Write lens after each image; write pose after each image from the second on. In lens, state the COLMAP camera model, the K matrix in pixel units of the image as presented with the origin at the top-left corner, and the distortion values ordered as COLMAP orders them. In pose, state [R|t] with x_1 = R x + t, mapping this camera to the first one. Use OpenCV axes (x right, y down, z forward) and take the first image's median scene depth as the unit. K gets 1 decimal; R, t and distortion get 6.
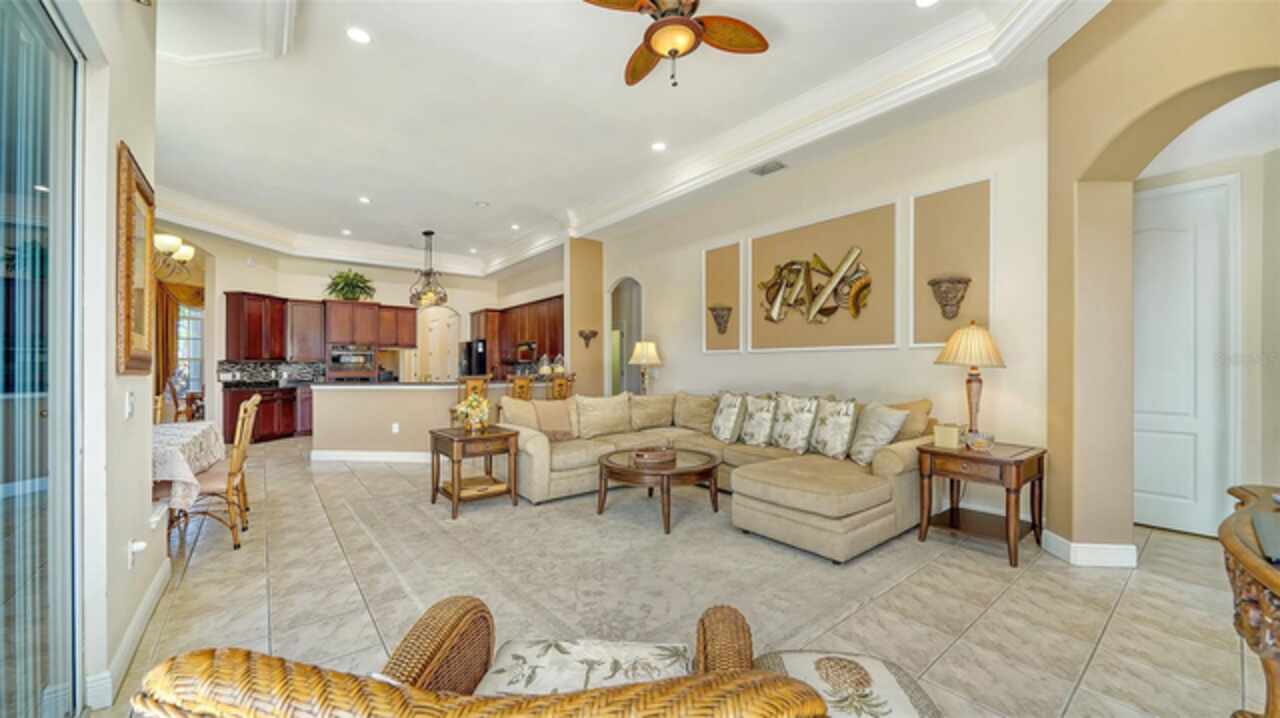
lens RADIAL K [[484.5, 0, 643.8], [0, 484.5, 365.7], [0, 0, 1]] dist [-0.011976, -0.000009]
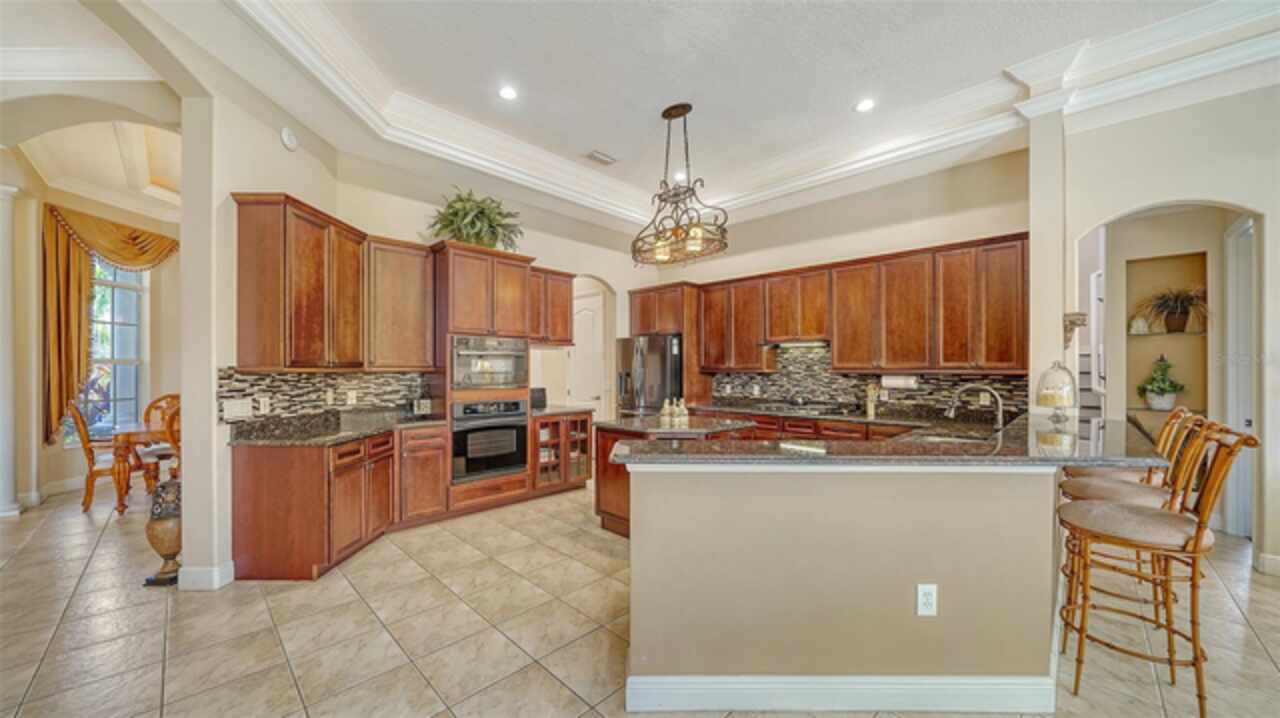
lens RADIAL K [[452.5, 0, 631.0], [0, 452.5, 375.1], [0, 0, 1]] dist [-0.001694, -0.000304]
pose [[0.993935, 0.005459, 0.109838, -0.507140], [-0.006647, 0.999923, 0.010446, -0.009490], [-0.109772, -0.011112, 0.993895, 0.512004]]
